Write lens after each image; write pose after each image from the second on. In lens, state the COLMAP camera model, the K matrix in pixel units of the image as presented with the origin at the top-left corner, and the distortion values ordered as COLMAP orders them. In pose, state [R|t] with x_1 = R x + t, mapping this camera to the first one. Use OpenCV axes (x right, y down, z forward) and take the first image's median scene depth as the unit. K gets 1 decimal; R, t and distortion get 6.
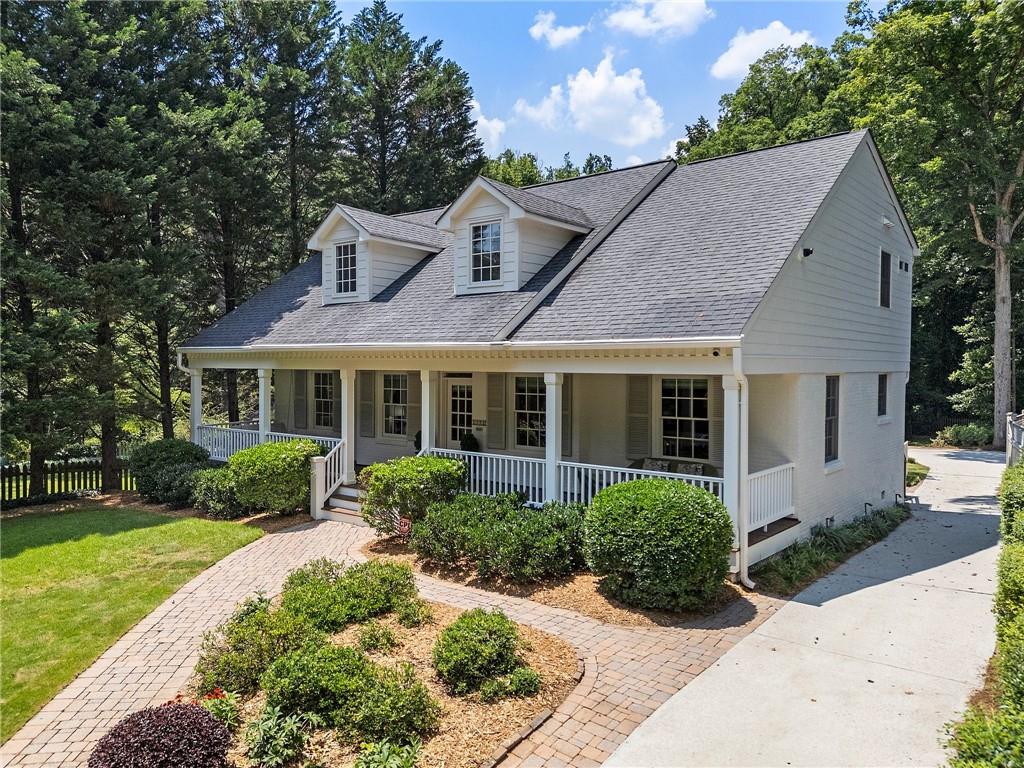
lens RADIAL K [[763.4, 0, 516.7], [0, 763.4, 383.3], [0, 0, 1]] dist [0.015214, -0.000011]
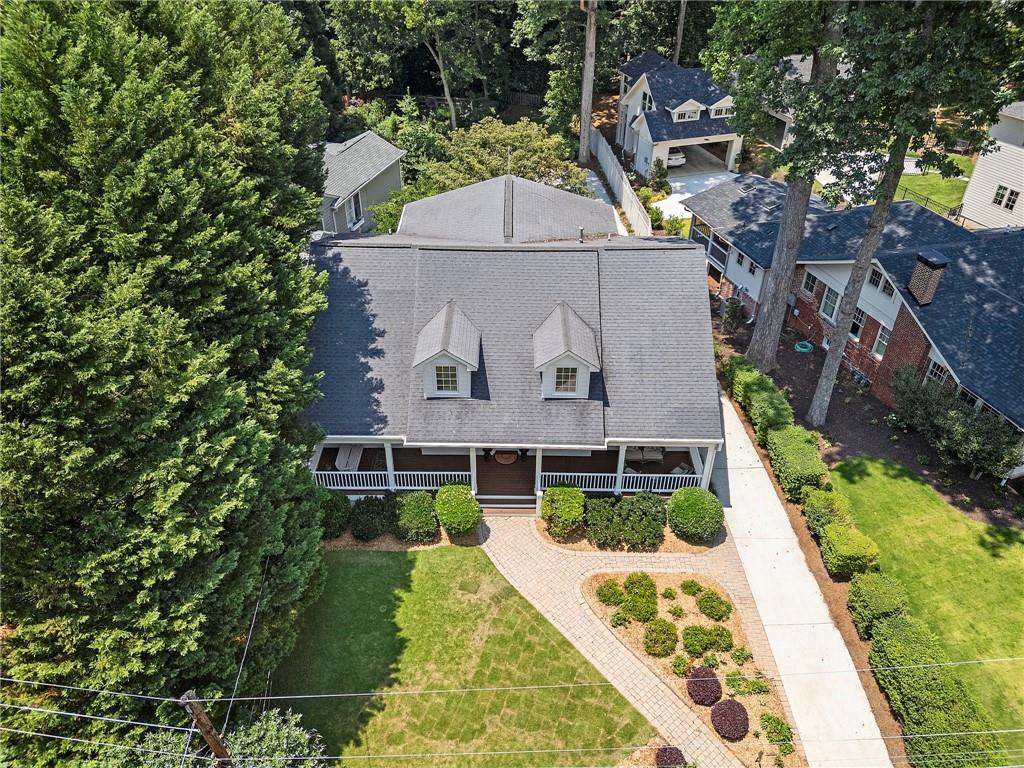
lens RADIAL K [[763.4, 0, 512.3], [0, 763.4, 381.9], [0, 0, 1]] dist [0.015214, -0.000011]
pose [[0.788878, -0.359793, 0.498218, -1.588026], [0.014903, 0.821665, 0.569776, -1.824668], [-0.614370, -0.442058, 0.653555, -0.165917]]
